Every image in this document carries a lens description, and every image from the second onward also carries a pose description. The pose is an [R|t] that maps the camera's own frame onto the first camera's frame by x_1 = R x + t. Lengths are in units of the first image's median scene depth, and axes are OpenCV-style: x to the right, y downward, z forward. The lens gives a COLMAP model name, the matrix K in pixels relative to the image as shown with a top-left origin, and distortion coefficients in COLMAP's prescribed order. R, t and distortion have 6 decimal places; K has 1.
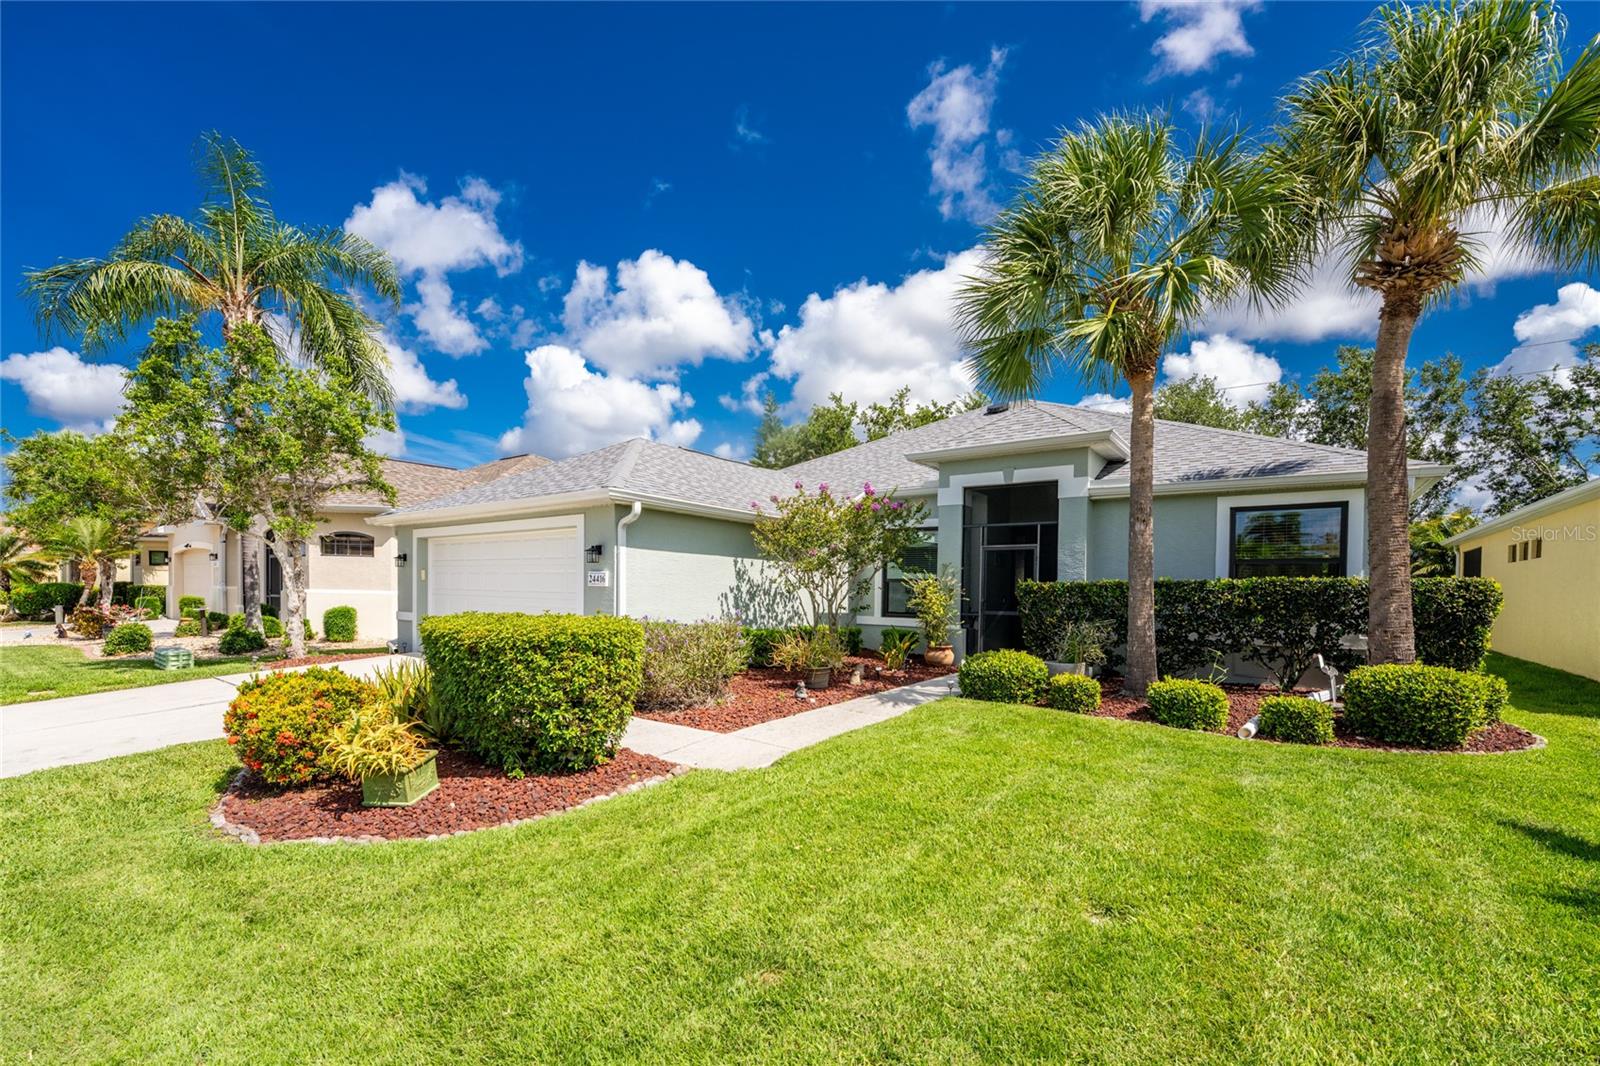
lens RADIAL K [[657.9, 0, 804.5], [0, 657.9, 606.9], [0, 0, 1]] dist [-0.003659, 0.000202]
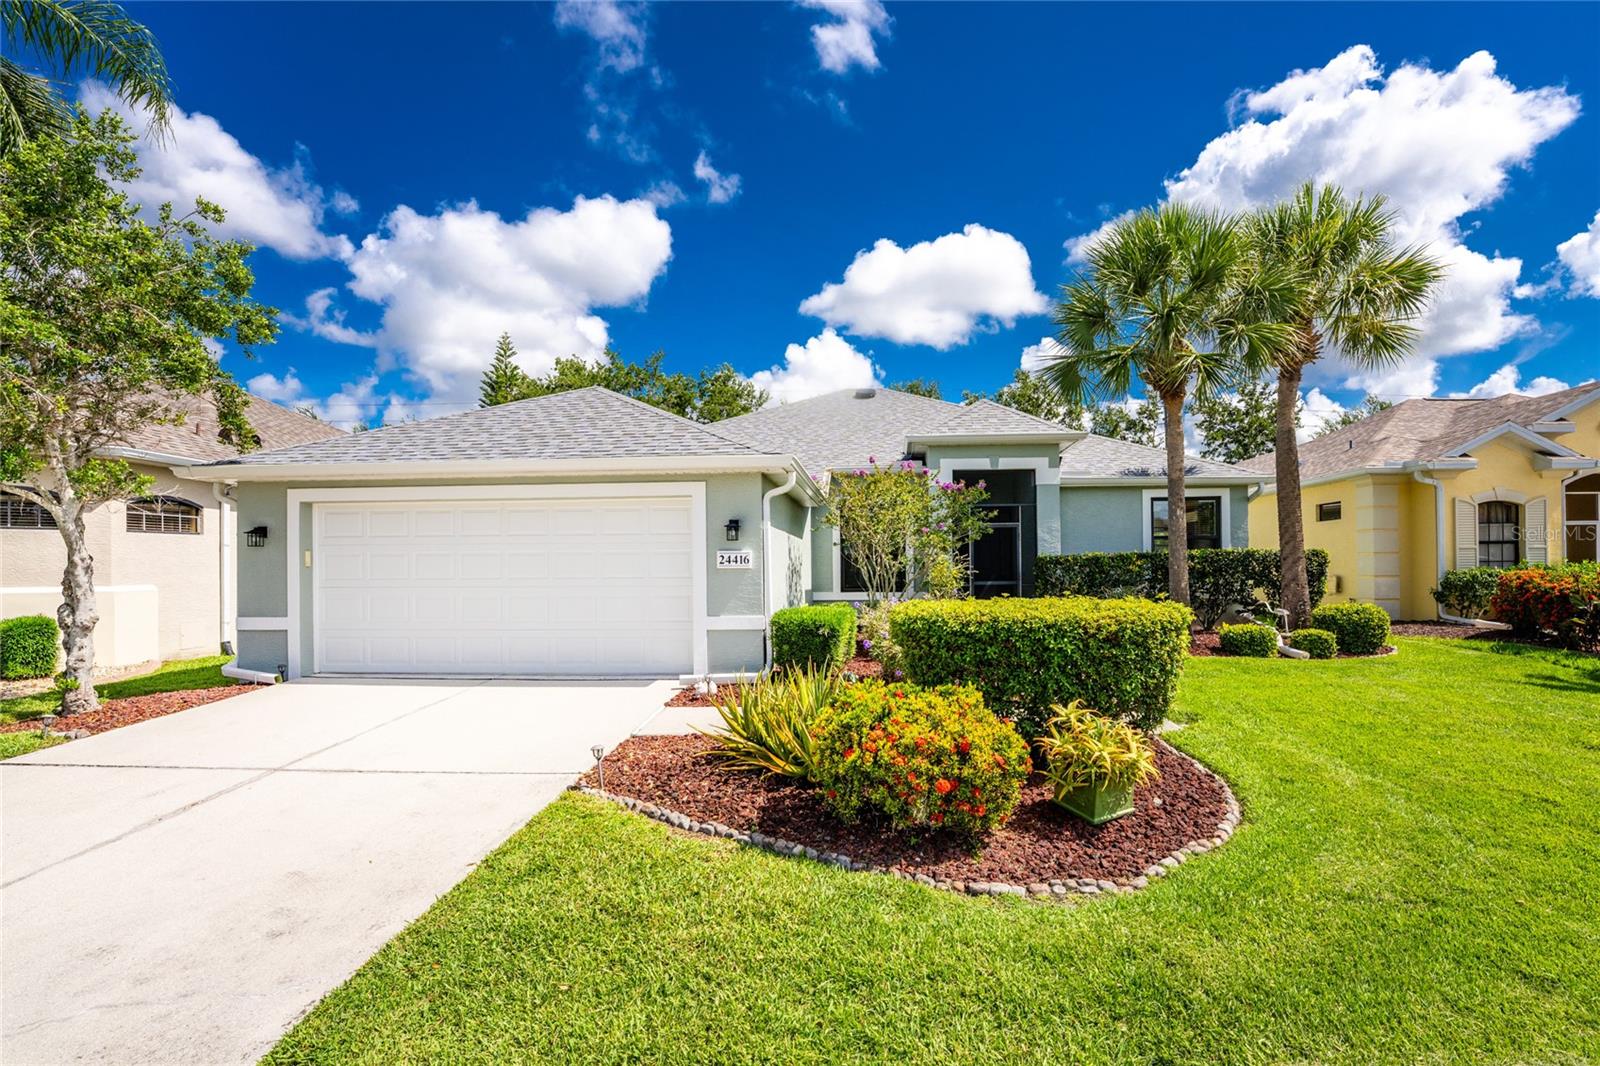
lens RADIAL K [[699.7, 0, 824.3], [0, 699.7, 562.2], [0, 0, 1]] dist [-0.006701, 0.000035]
pose [[0.831721, -0.021681, 0.554771, -0.590885], [0.036555, 0.999207, -0.015752, -0.017997], [-0.553990, 0.033381, 0.831854, 0.157083]]
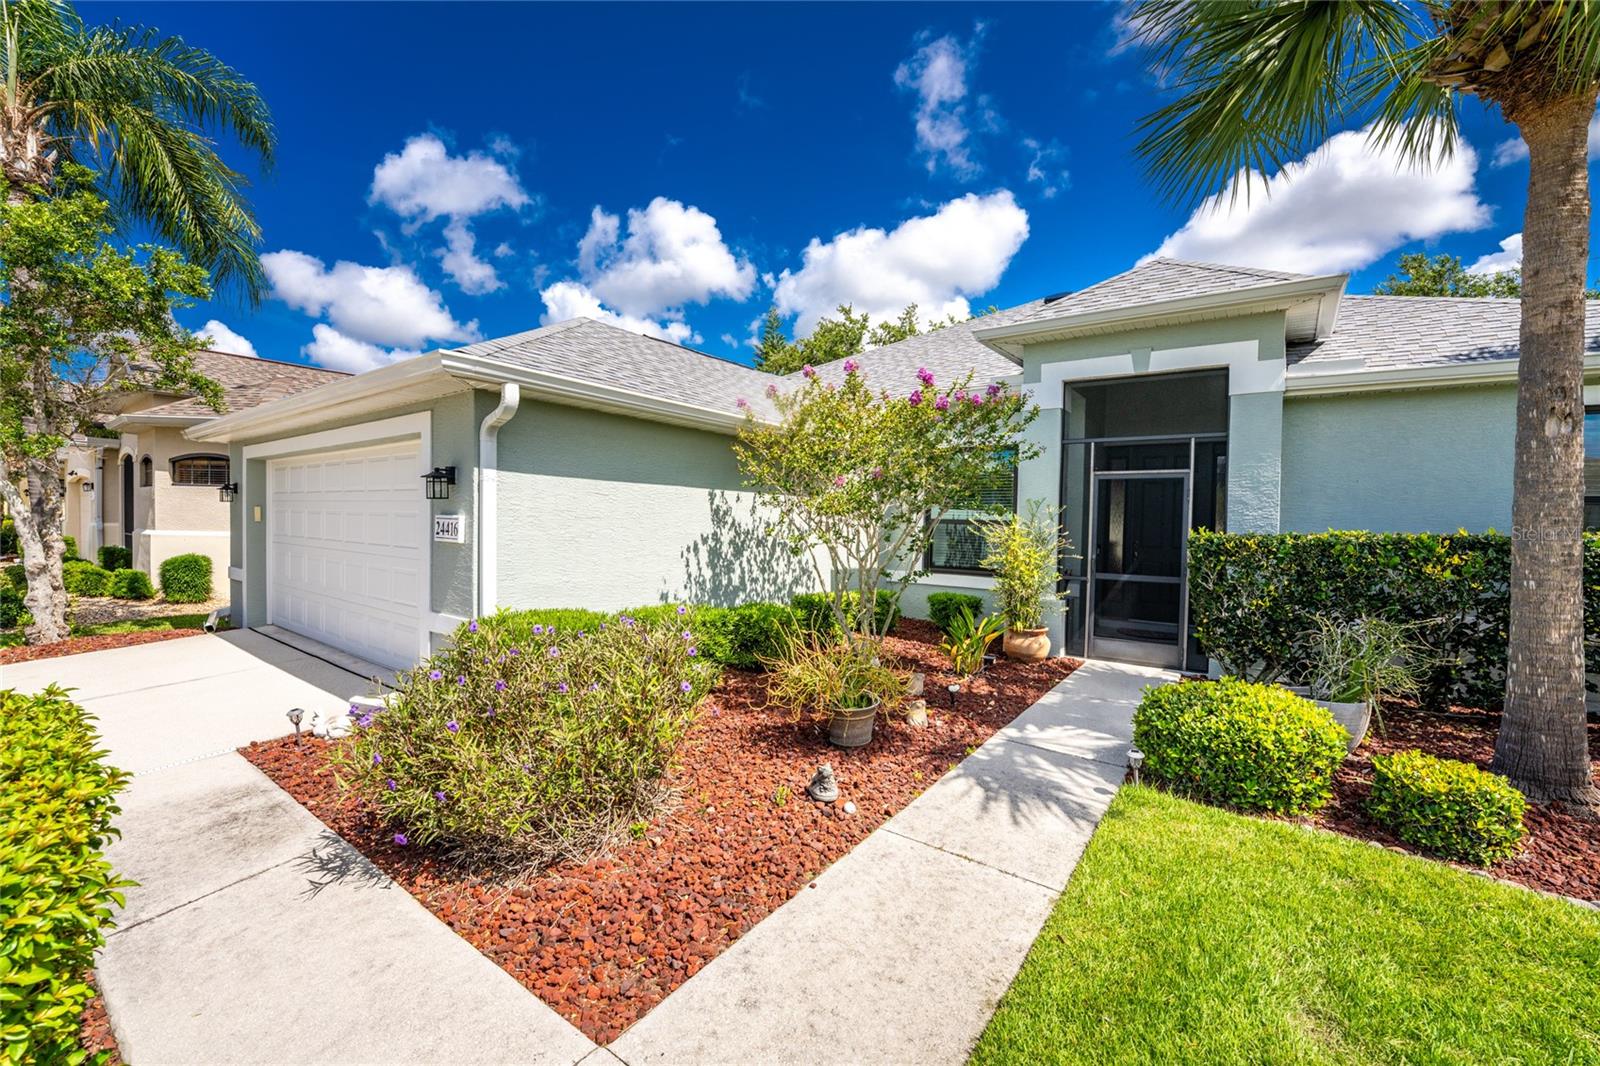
lens RADIAL K [[600.8, 0, 809.3], [0, 600.8, 539.2], [0, 0, 1]] dist [-0.015337, -0.000240]
pose [[0.999953, 0.001912, 0.009529, -0.014953], [-0.002029, 0.999923, 0.012274, -0.033527], [-0.009504, -0.012293, 0.999879, 0.411232]]
